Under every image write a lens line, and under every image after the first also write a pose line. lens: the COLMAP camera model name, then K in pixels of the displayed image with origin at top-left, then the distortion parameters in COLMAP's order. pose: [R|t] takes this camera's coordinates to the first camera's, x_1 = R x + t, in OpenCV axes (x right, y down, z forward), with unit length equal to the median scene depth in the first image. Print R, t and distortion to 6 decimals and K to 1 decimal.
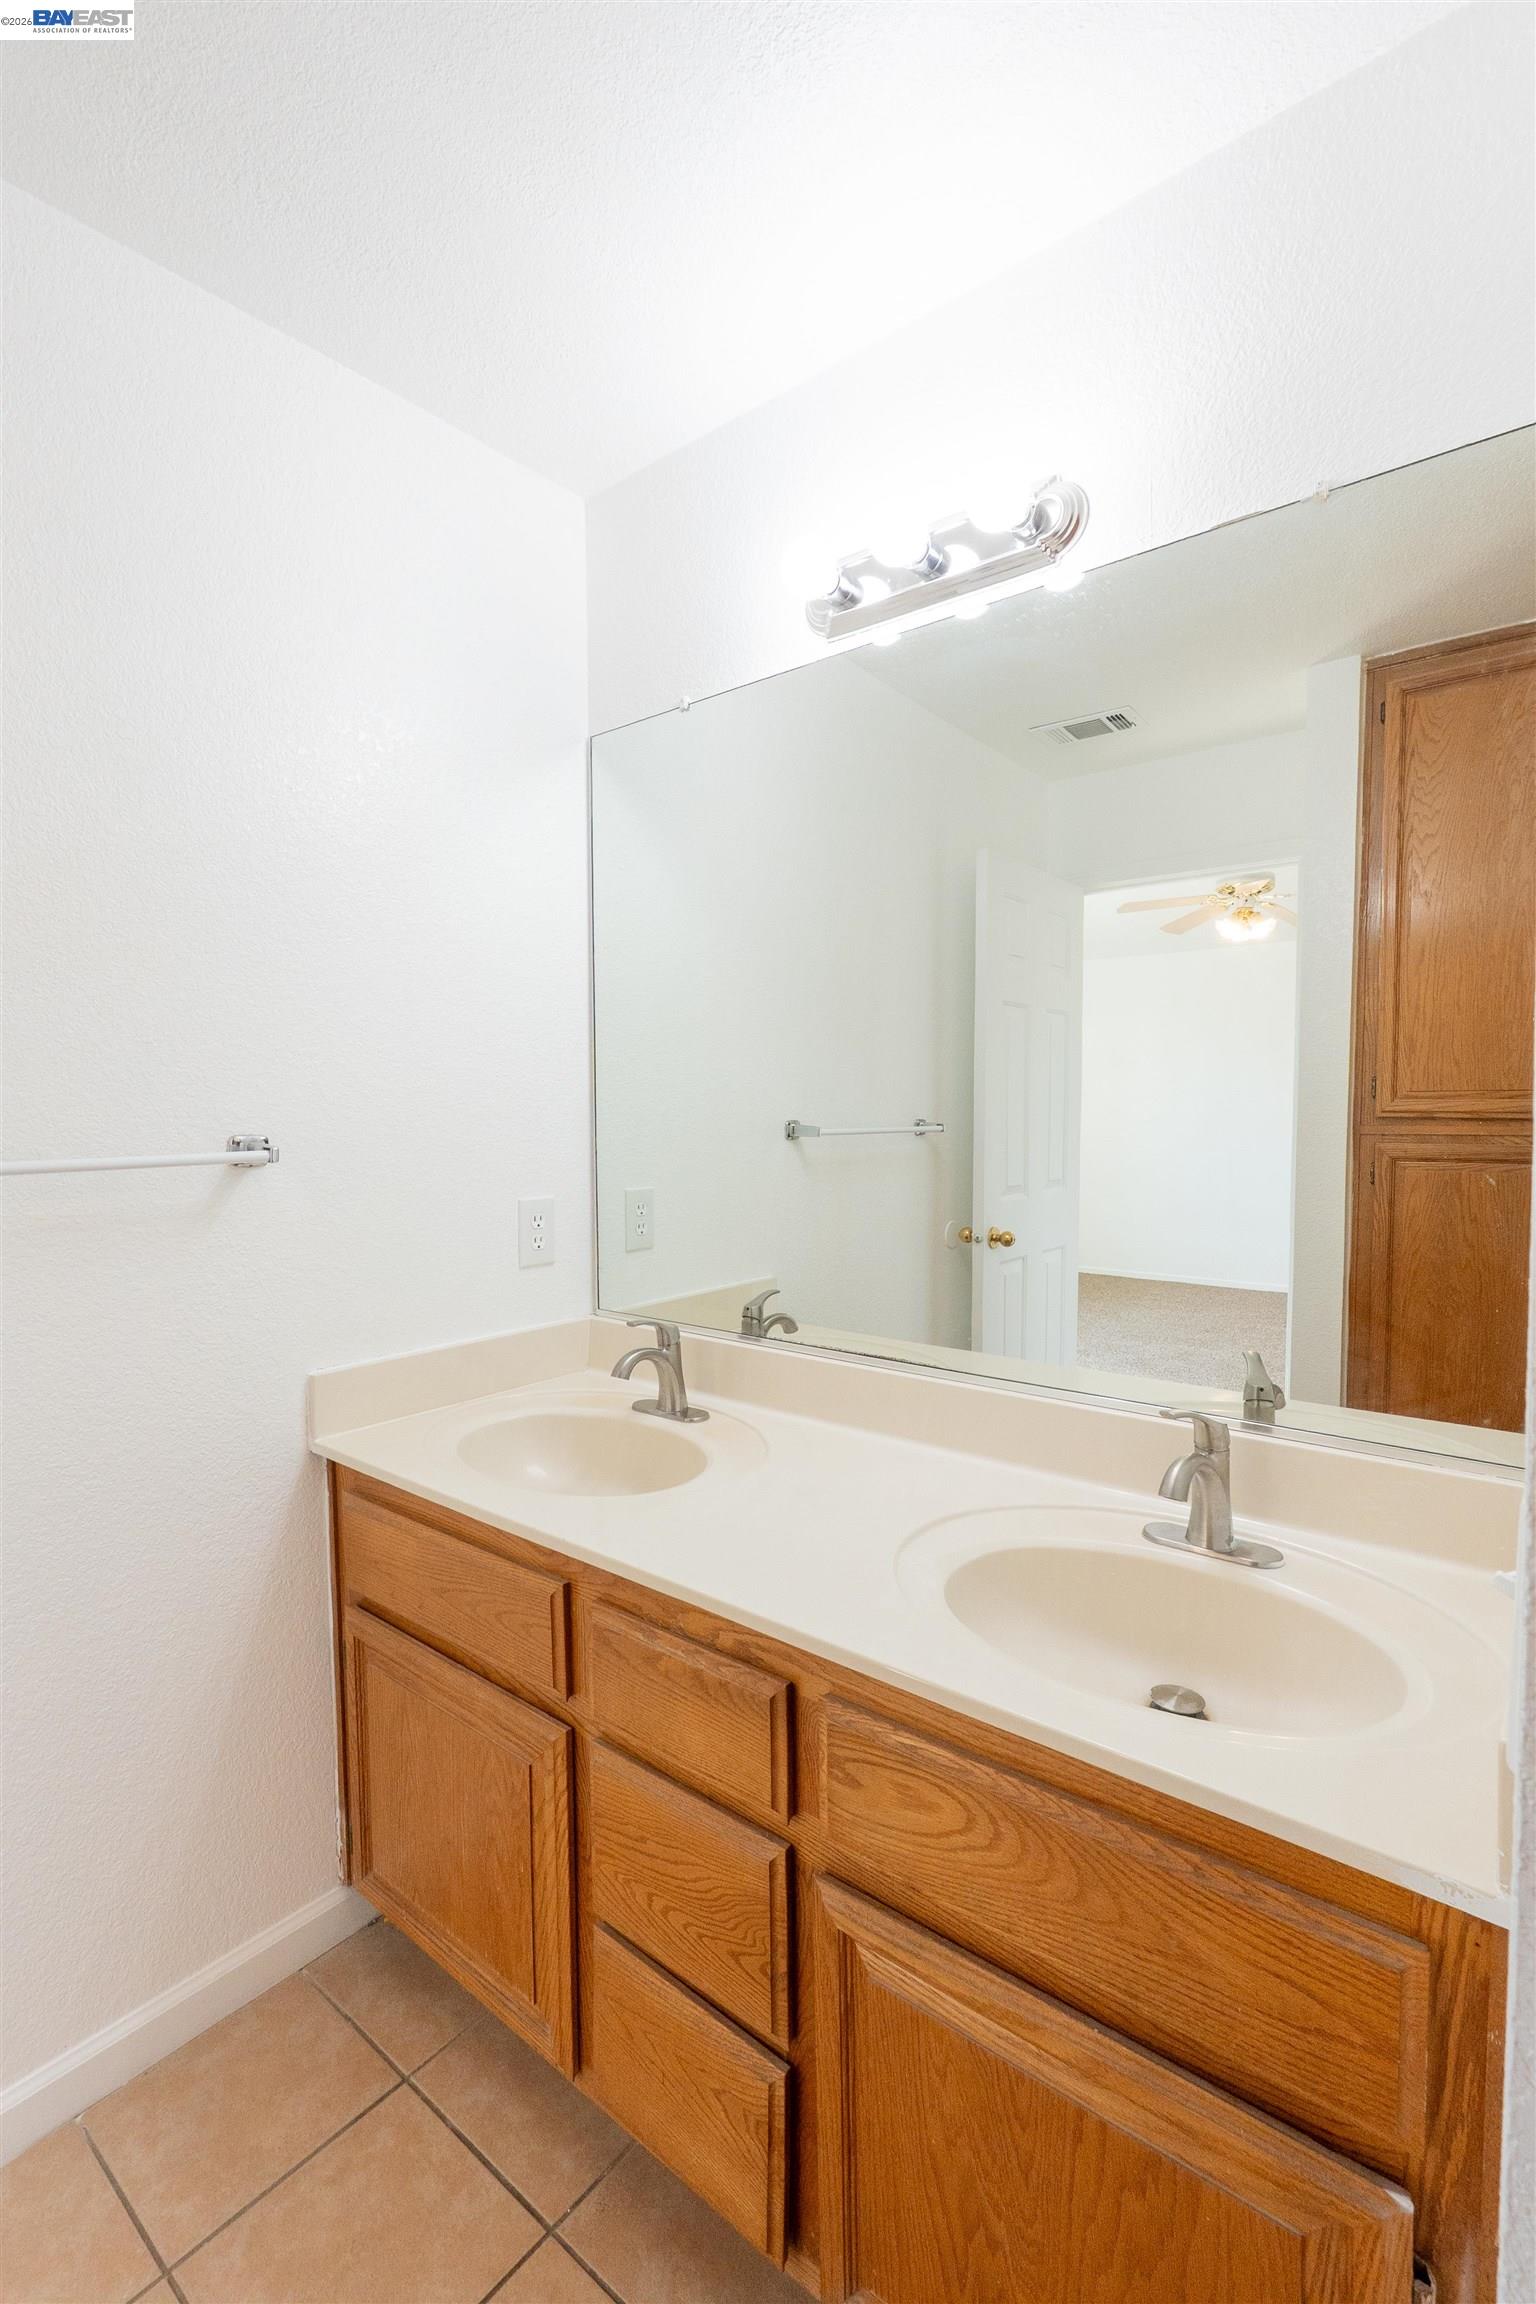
lens RADIAL K [[1042.2, 0, 761.3], [0, 1042.2, 1146.3], [0, 0, 1]] dist [-0.013582, 0.001033]
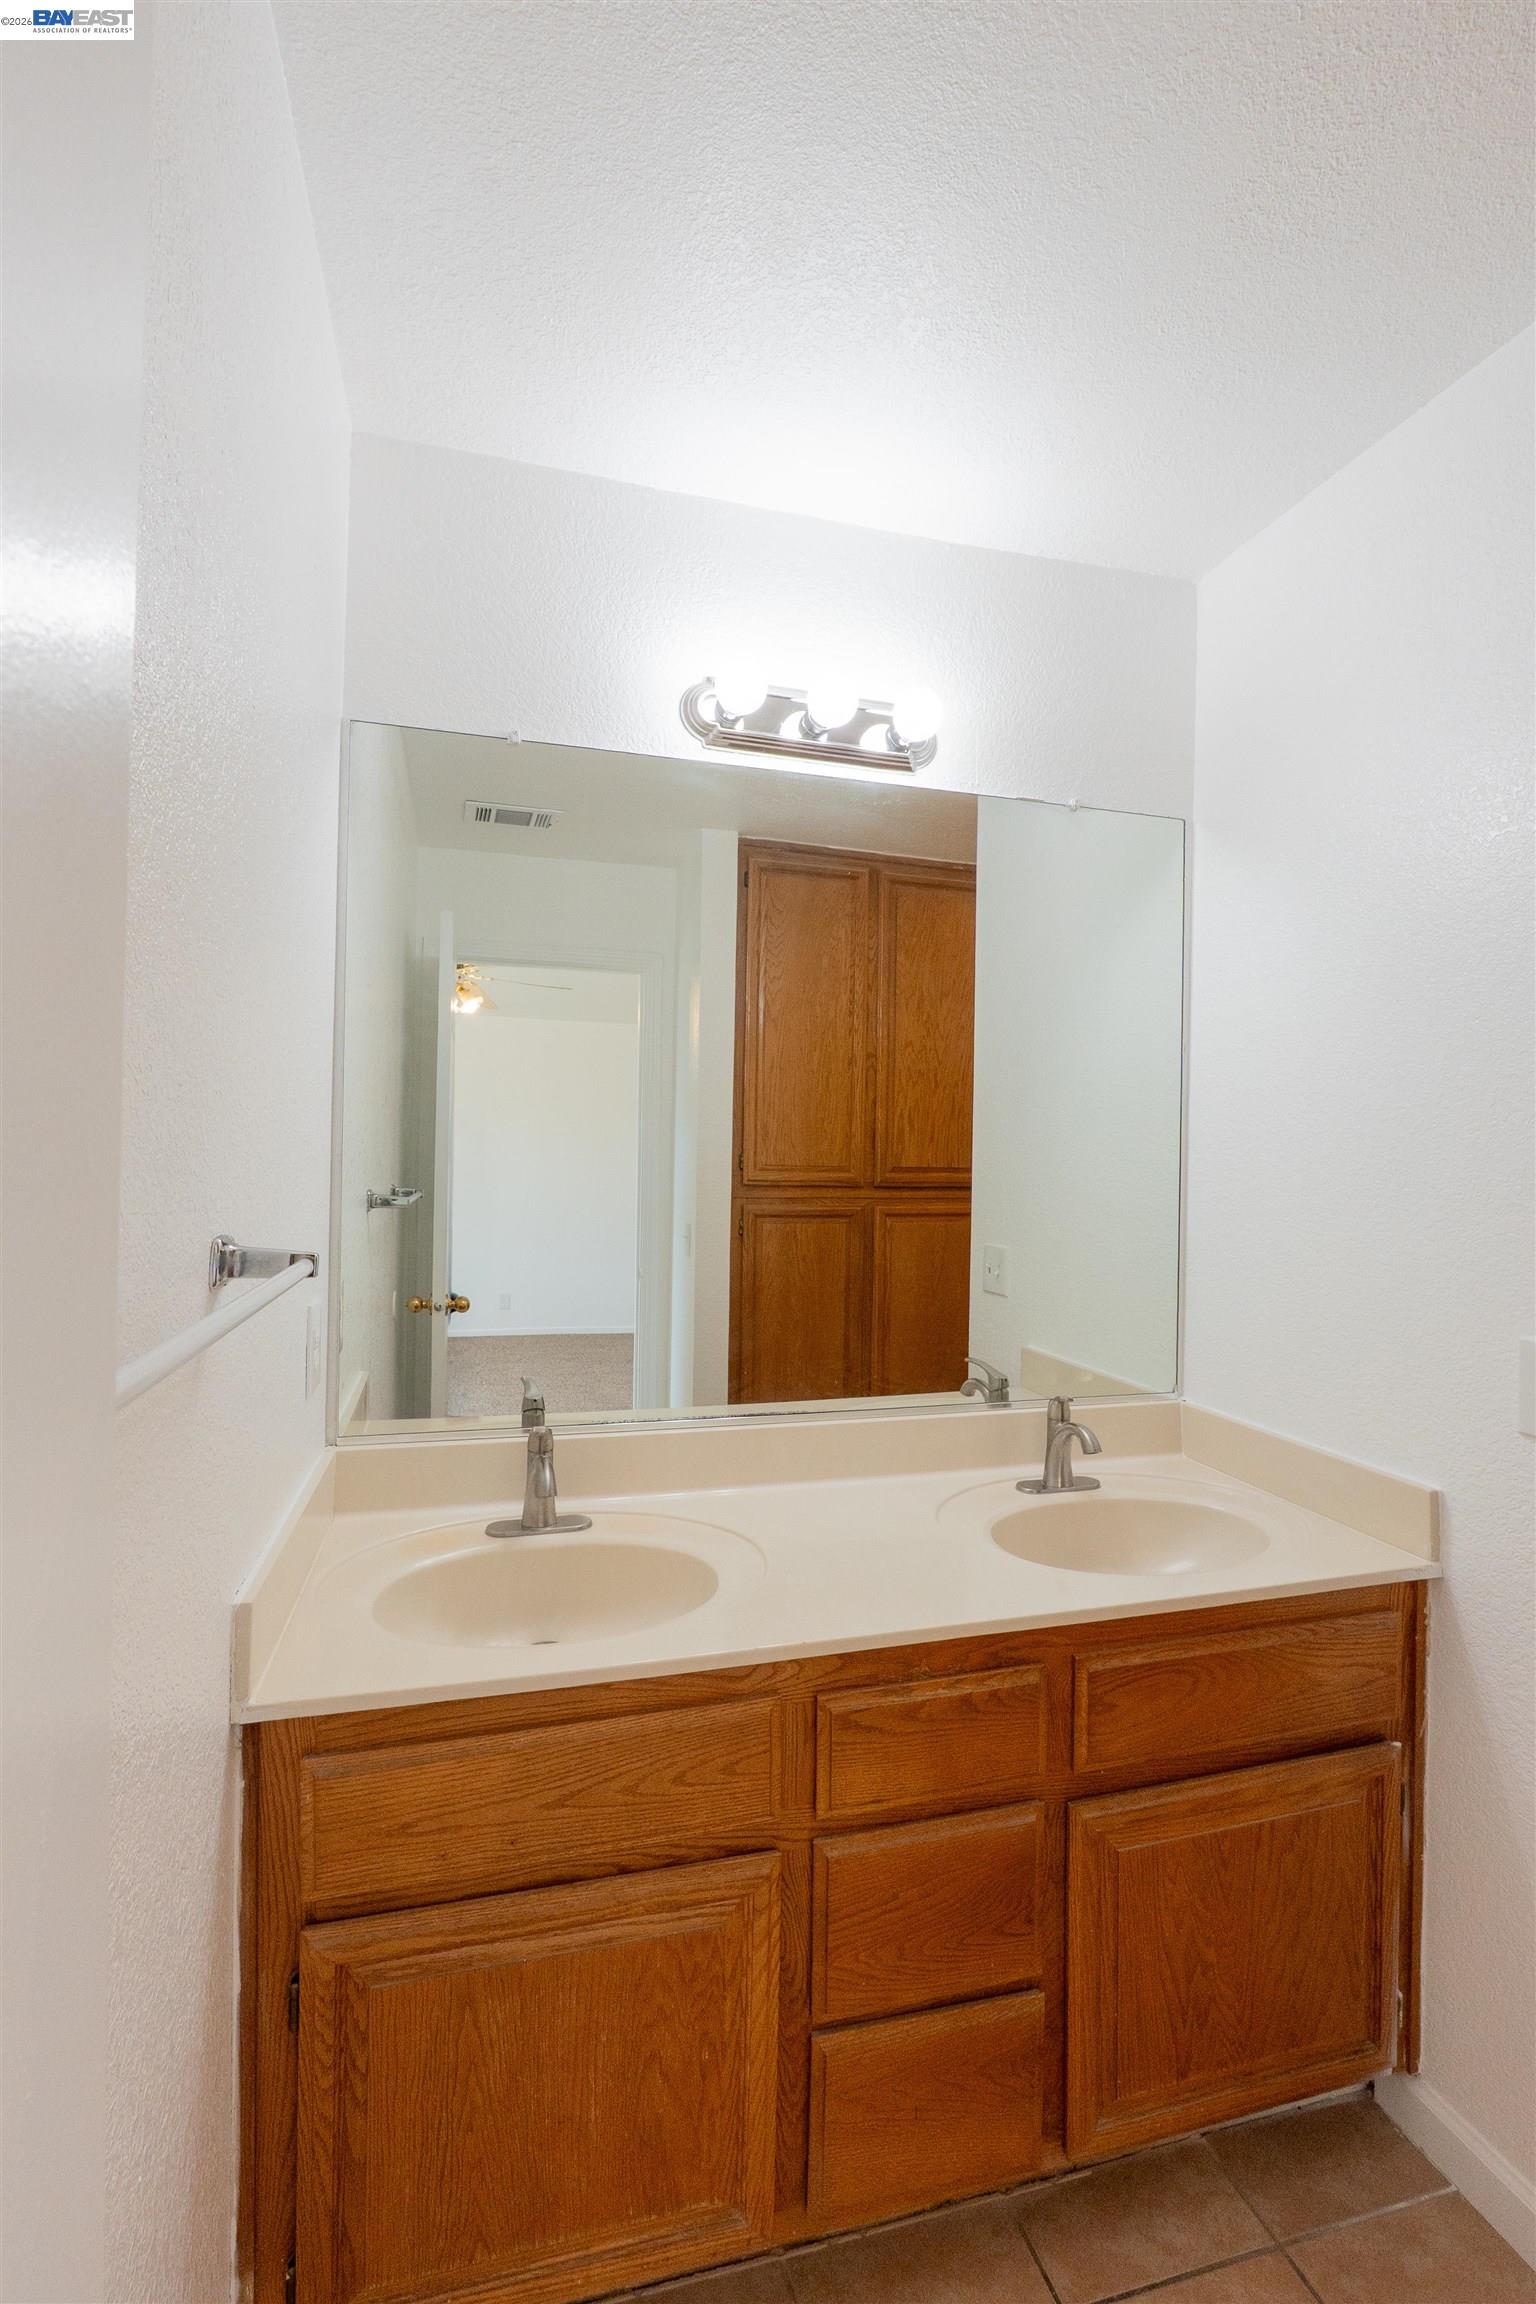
lens RADIAL K [[1042.2, 0, 771.4], [0, 1042.2, 1162.1], [0, 0, 1]] dist [-0.013582, 0.001033]
pose [[0.567654, 0.021166, 0.822995, -0.873752], [0.007374, 0.999499, -0.030792, -0.027642], [-0.823234, 0.023548, 0.567213, 0.414943]]
